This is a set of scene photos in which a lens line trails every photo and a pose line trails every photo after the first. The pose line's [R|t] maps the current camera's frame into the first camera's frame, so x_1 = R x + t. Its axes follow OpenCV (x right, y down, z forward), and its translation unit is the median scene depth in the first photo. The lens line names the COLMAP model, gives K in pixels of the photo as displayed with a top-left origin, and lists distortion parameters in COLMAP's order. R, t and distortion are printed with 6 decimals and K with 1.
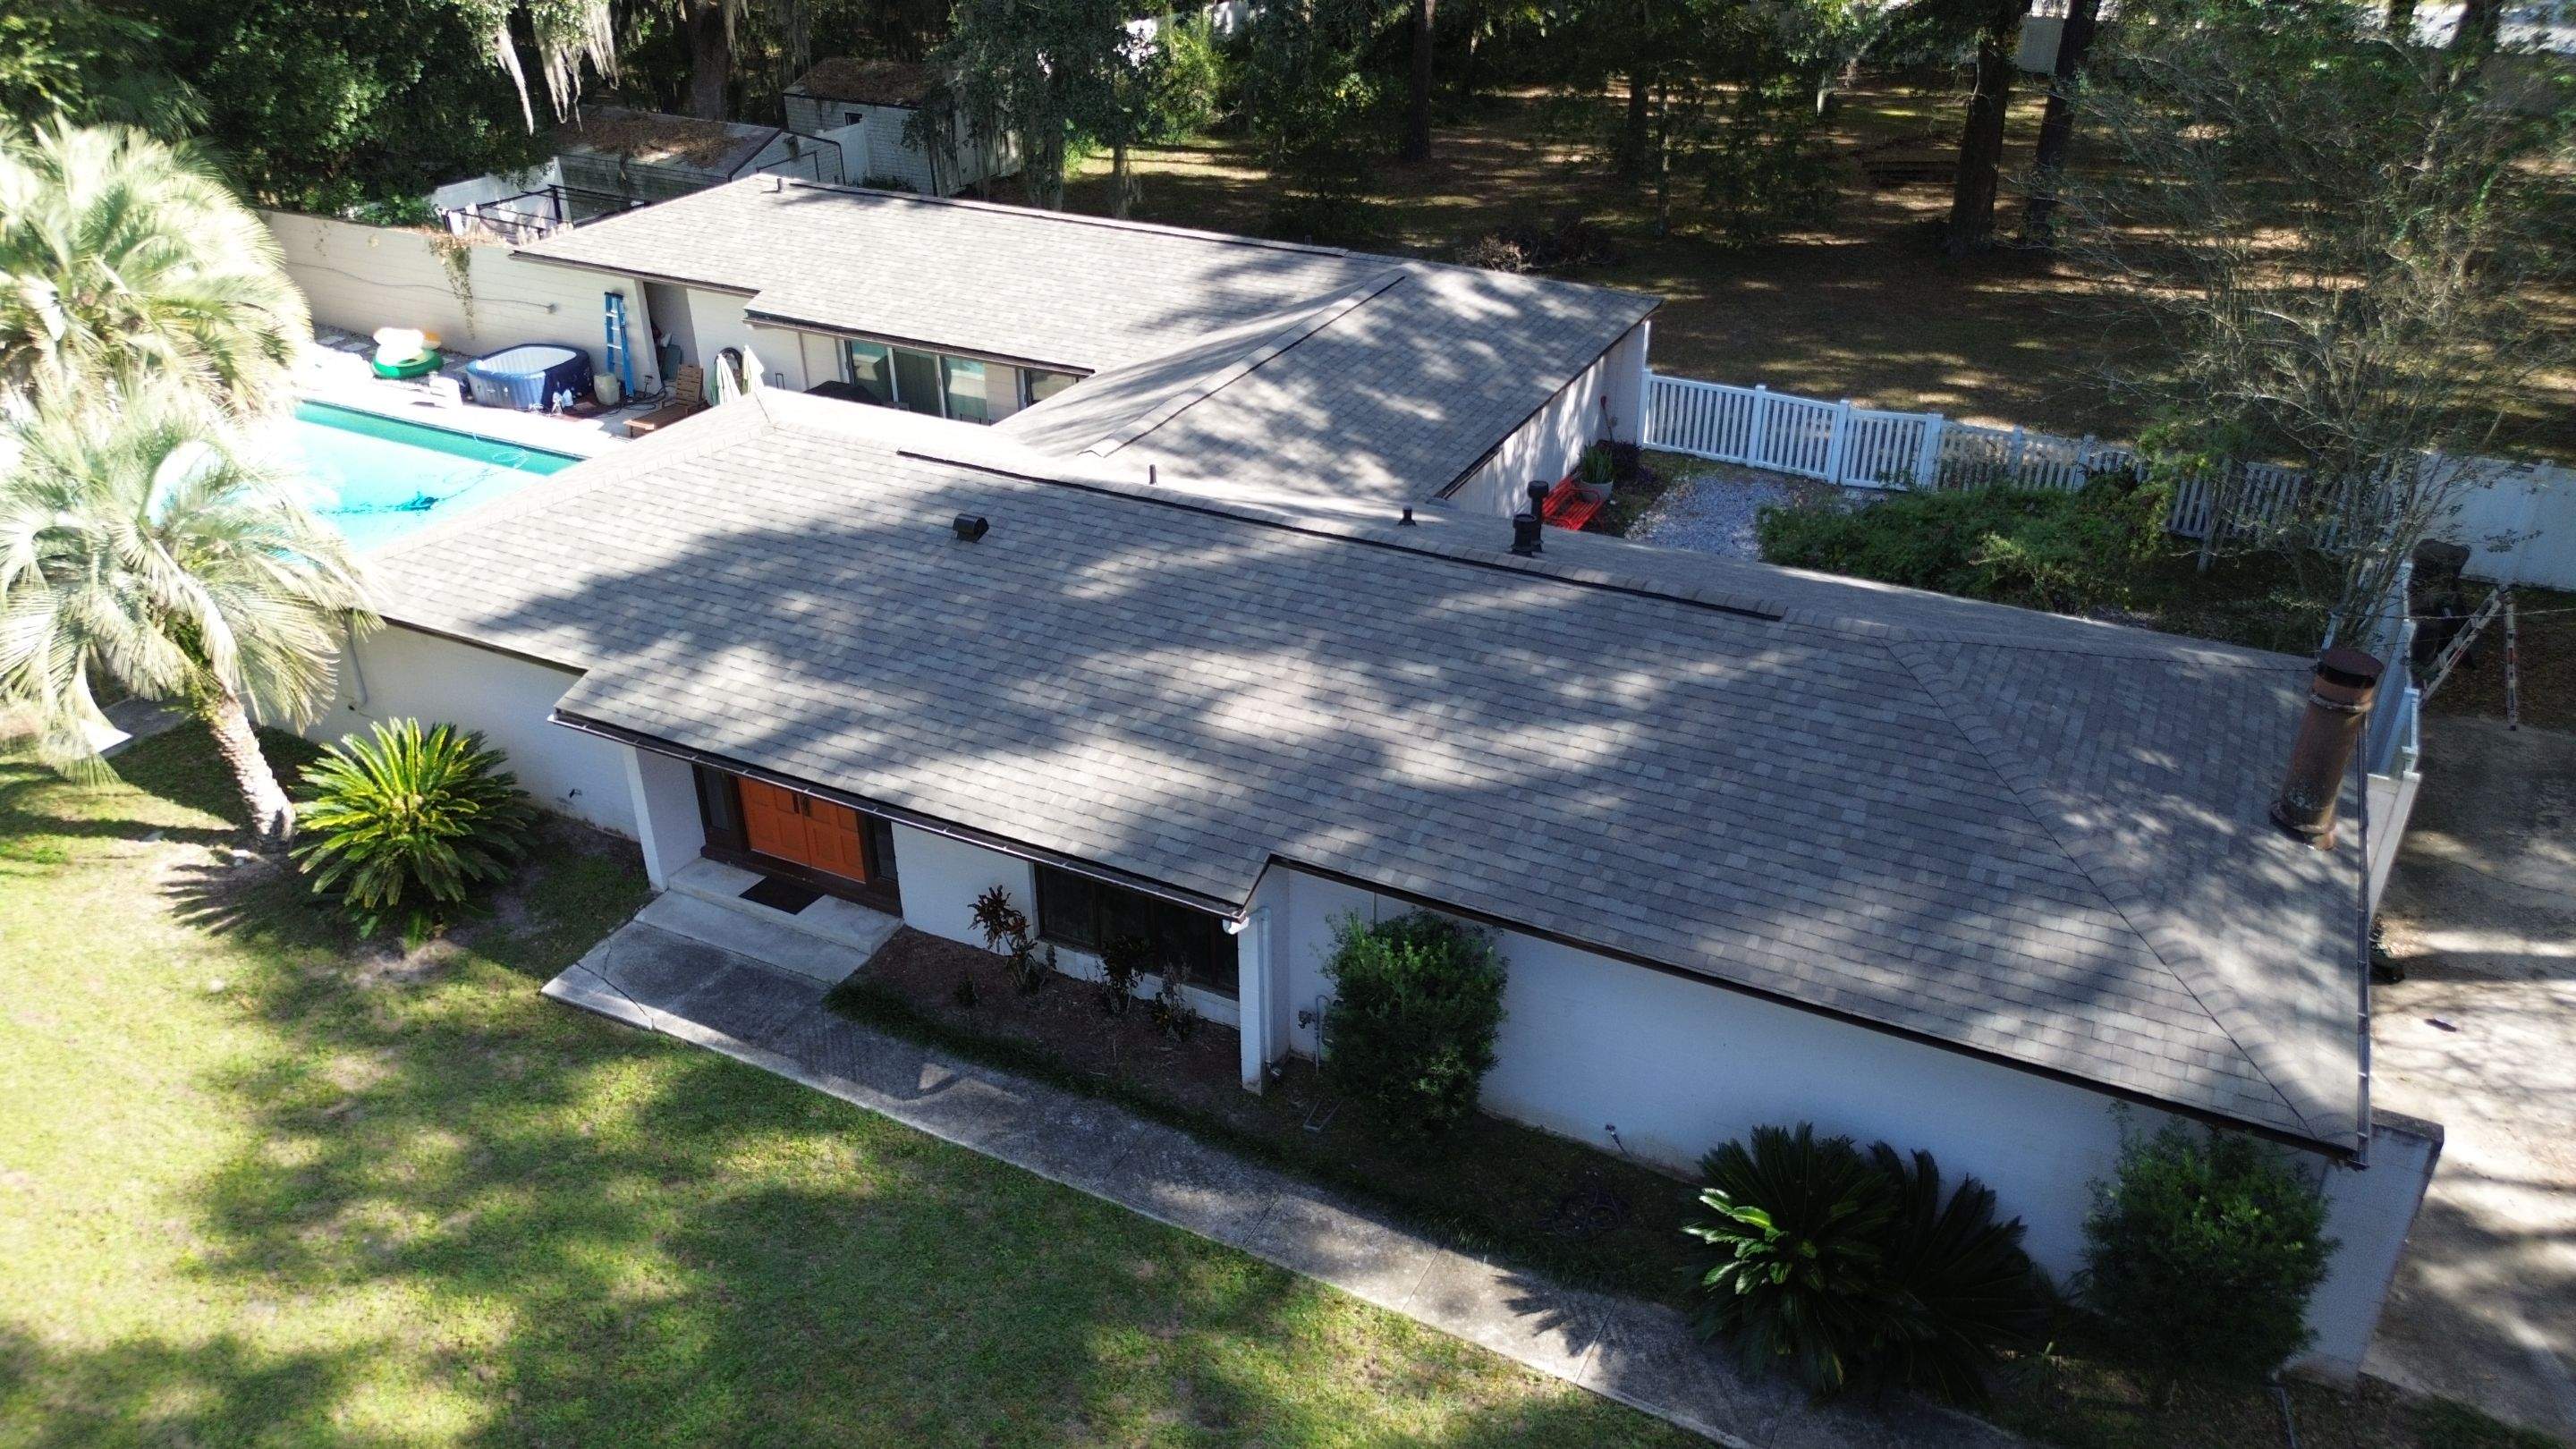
lens RADIAL K [[1813.0, 0, 1288.0], [0, 1813.0, 724.5], [0, 0, 1]] dist [0.084694, -0.075561]
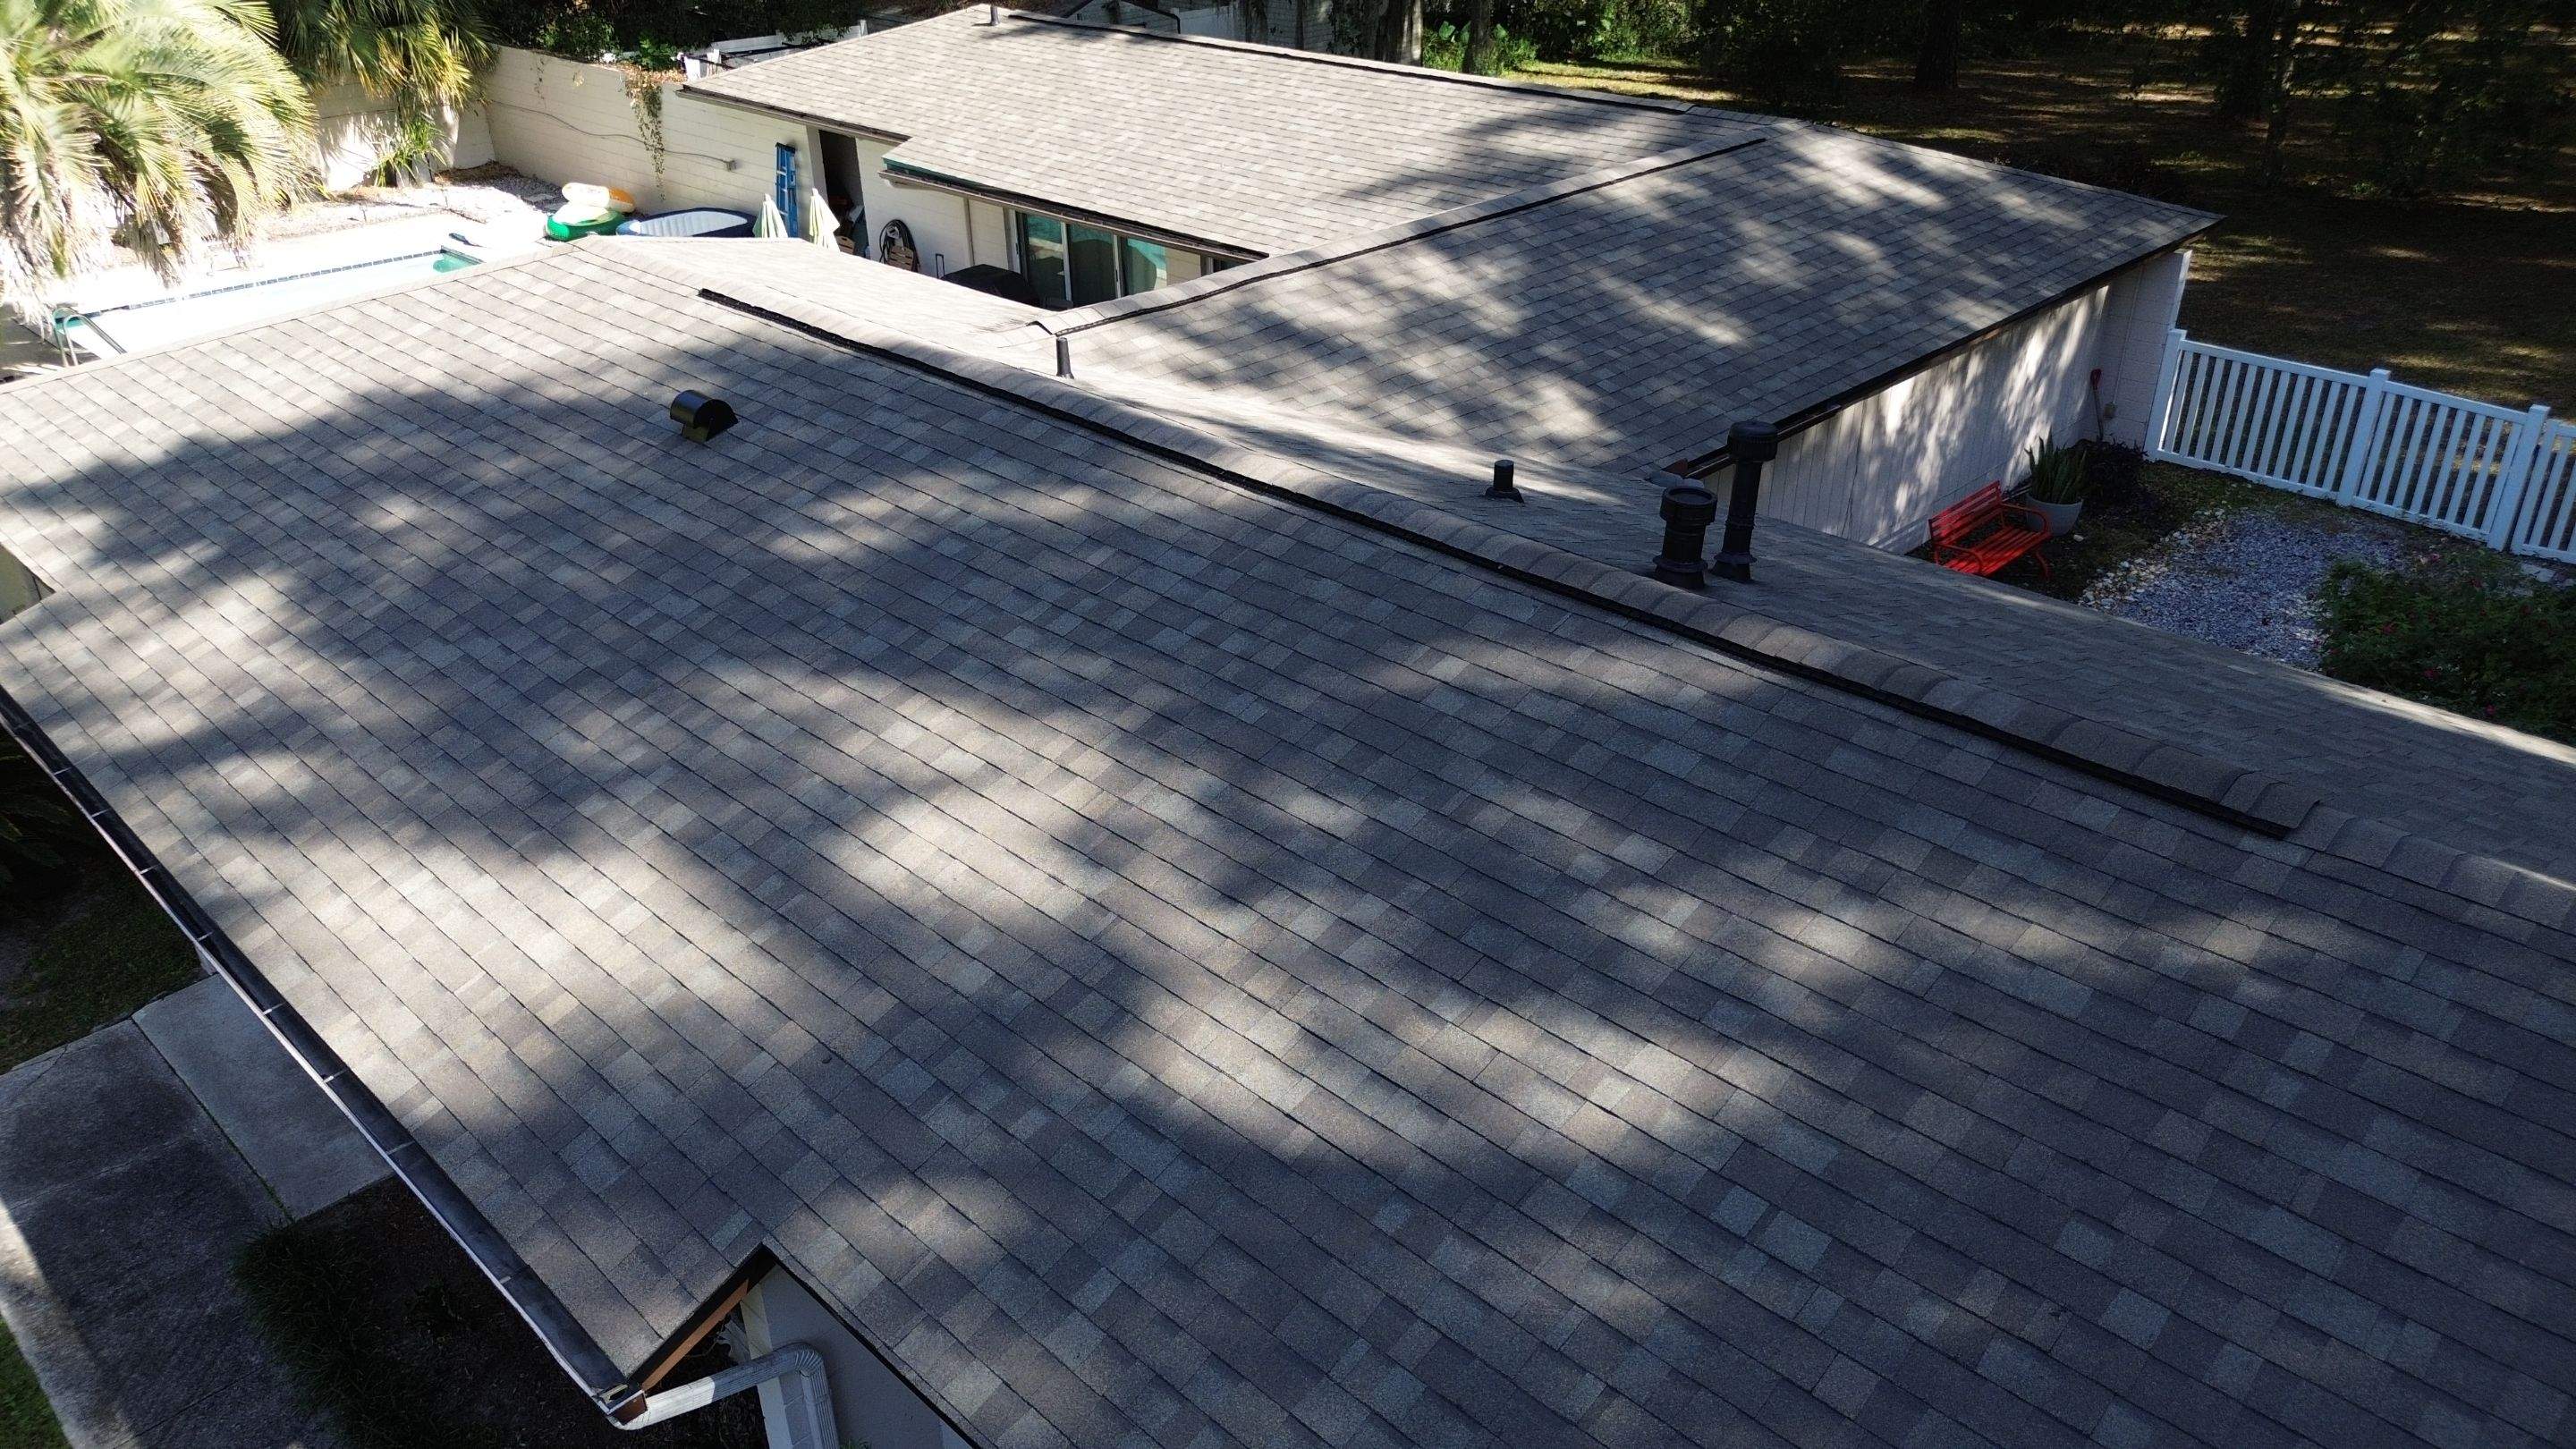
lens RADIAL K [[1832.4, 0, 1288.0], [0, 1832.4, 724.5], [0, 0, 1]] dist [0.051175, -0.052940]
pose [[0.952976, 0.139412, -0.269075, 0.119076], [-0.141652, 0.989853, 0.011173, -0.035583], [0.267903, 0.027468, 0.963054, 0.399014]]
